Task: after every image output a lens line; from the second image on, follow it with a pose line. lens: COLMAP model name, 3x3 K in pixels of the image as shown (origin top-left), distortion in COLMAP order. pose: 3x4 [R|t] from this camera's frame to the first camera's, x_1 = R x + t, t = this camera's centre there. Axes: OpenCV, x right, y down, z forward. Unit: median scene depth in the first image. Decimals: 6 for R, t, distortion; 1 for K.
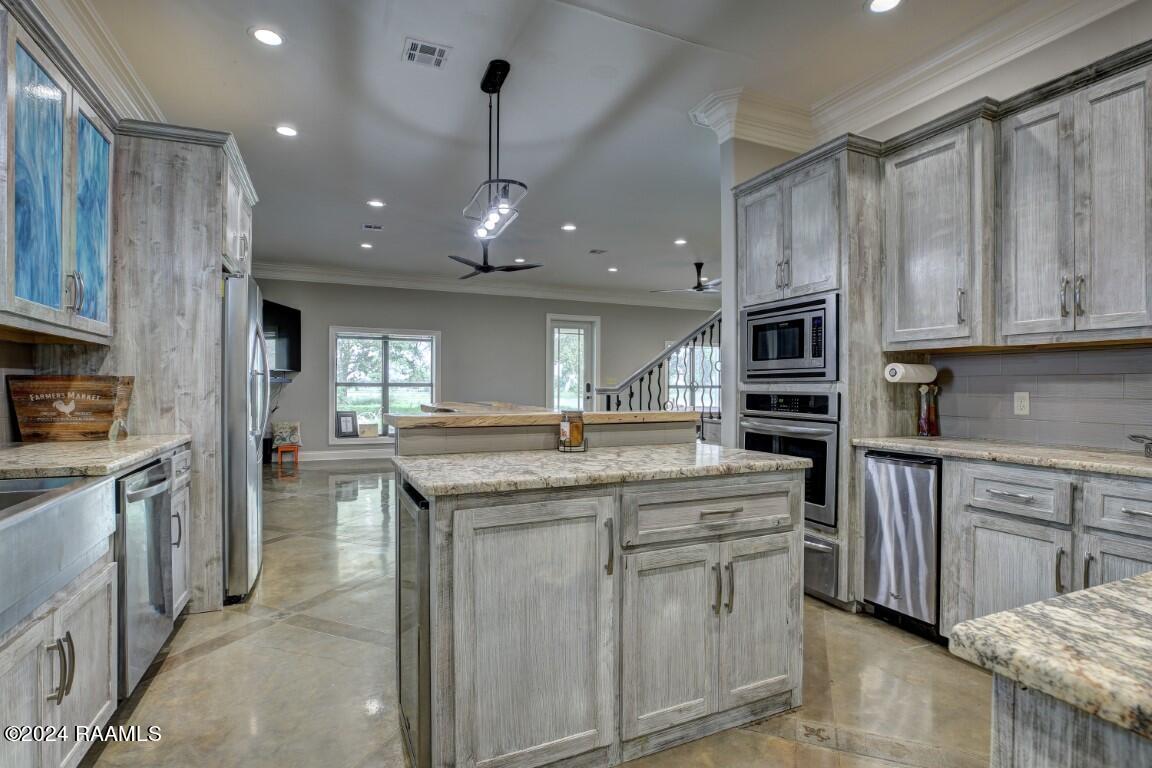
lens RADIAL K [[590.0, 0, 623.7], [0, 590.0, 386.4], [0, 0, 1]] dist [-0.000951, 0.000000]
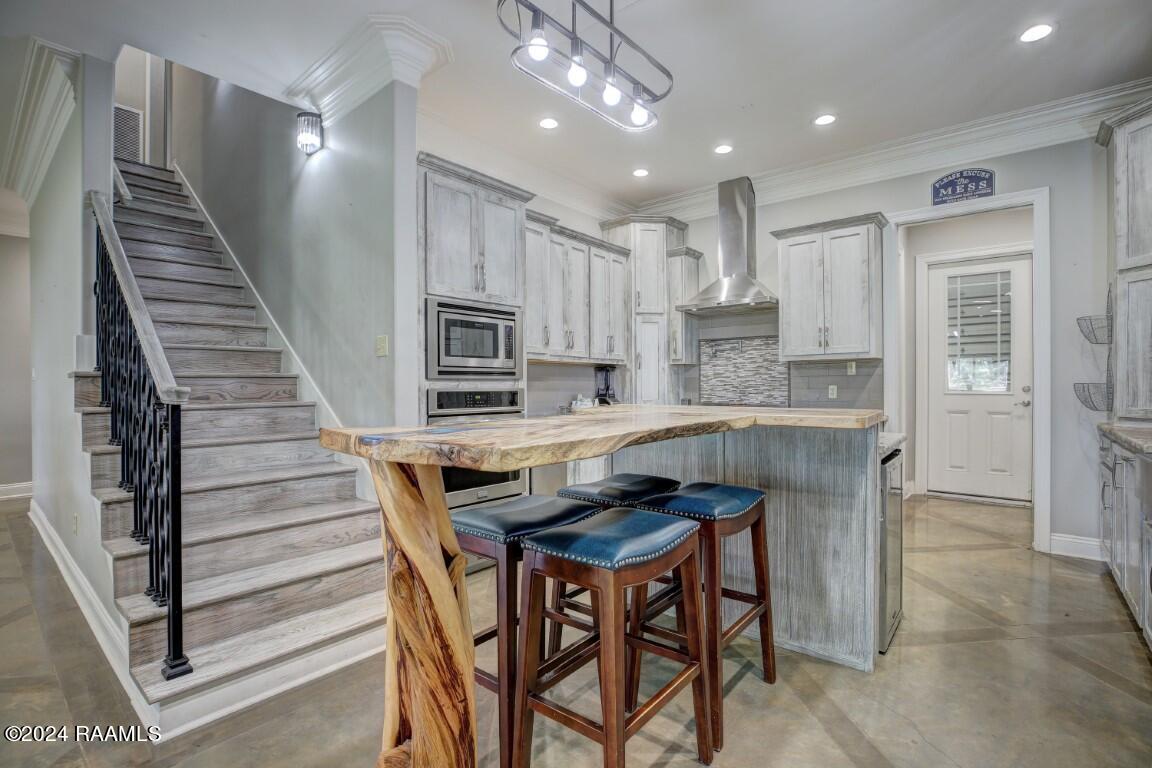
lens RADIAL K [[529.8, 0, 592.1], [0, 529.8, 383.3], [0, 0, 1]] dist [-0.042067, 0.015132]
pose [[-0.413185, -0.000816, 0.910647, -0.624712], [0.000144, 1.000000, 0.000961, -0.001392], [-0.910647, 0.000528, -0.413184, 1.121231]]
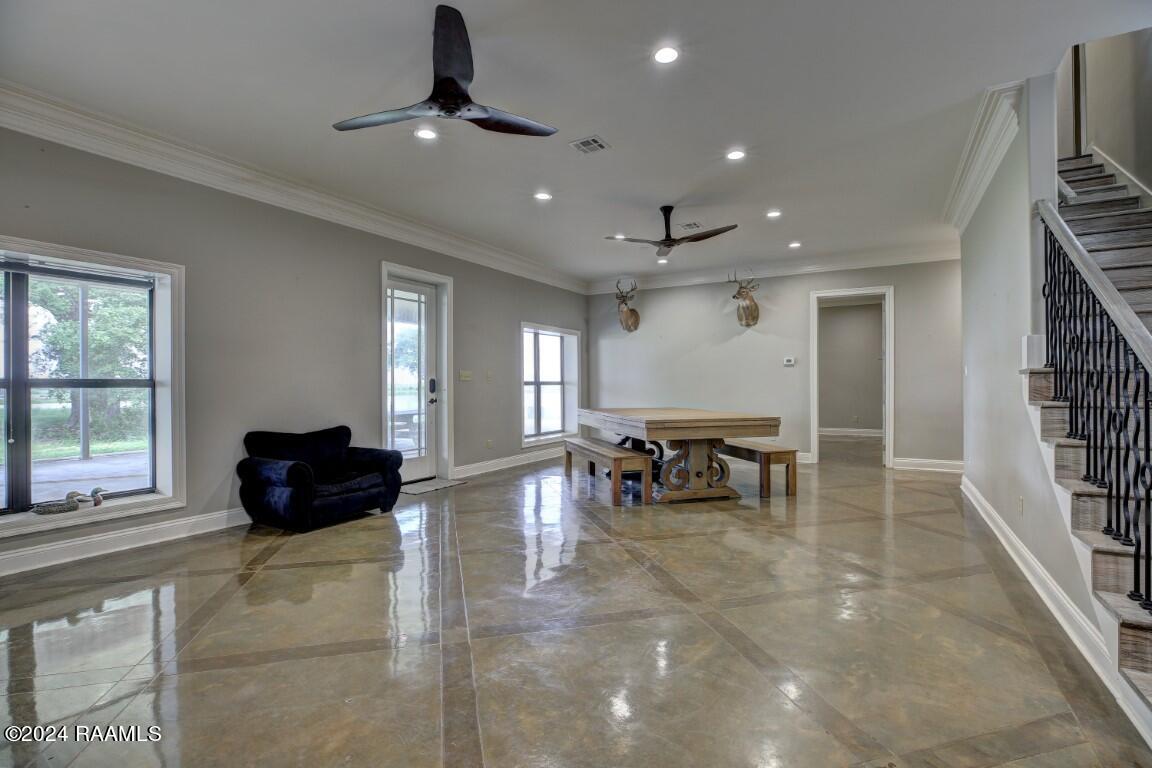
lens RADIAL K [[529.8, 0, 592.1], [0, 529.8, 383.3], [0, 0, 1]] dist [-0.042067, 0.015132]
pose [[0.825777, -0.008762, 0.563929, -0.700365], [0.008347, 0.999960, 0.003315, -0.003226], [-0.563935, 0.001970, 0.825817, 1.229296]]
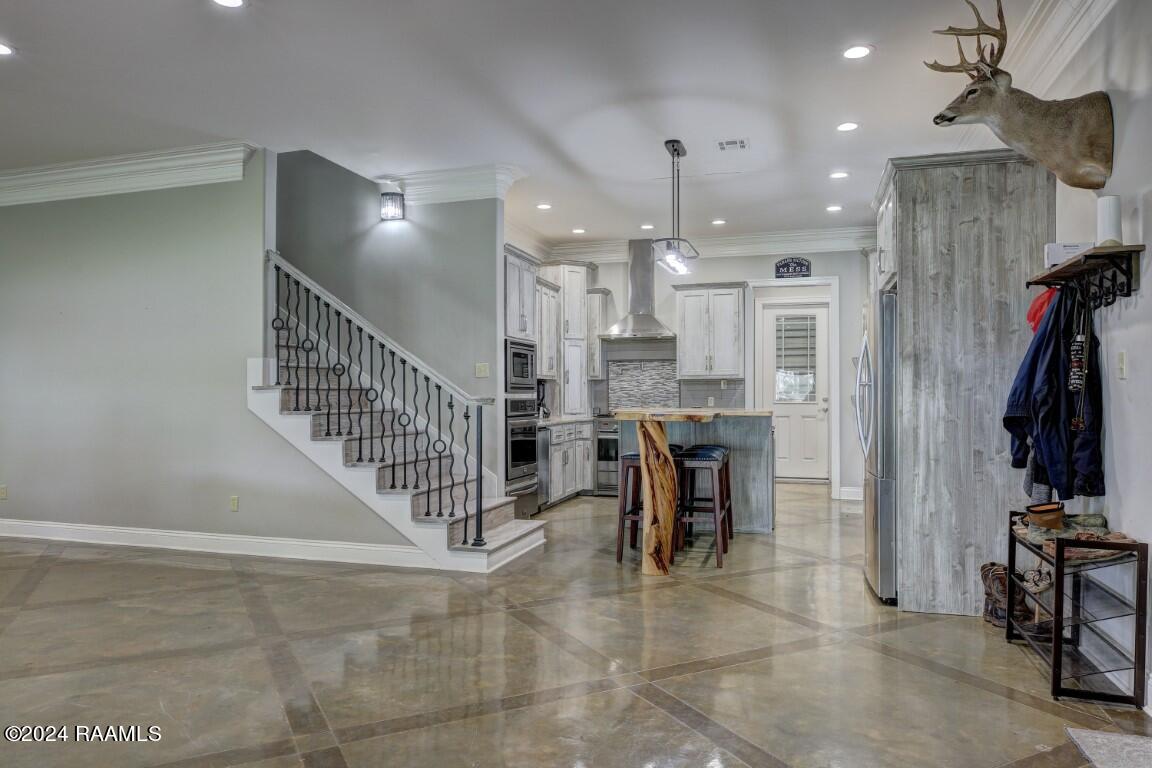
lens RADIAL K [[698.0, 0, 576.0], [0, 698.0, 384.0], [0, 0, 1]] dist [0.000587, 0.000014]
pose [[-0.711580, 0.007234, 0.702568, -1.034658], [-0.003368, 0.999900, -0.013708, -0.004480], [-0.702597, -0.012121, -0.711484, 2.048127]]
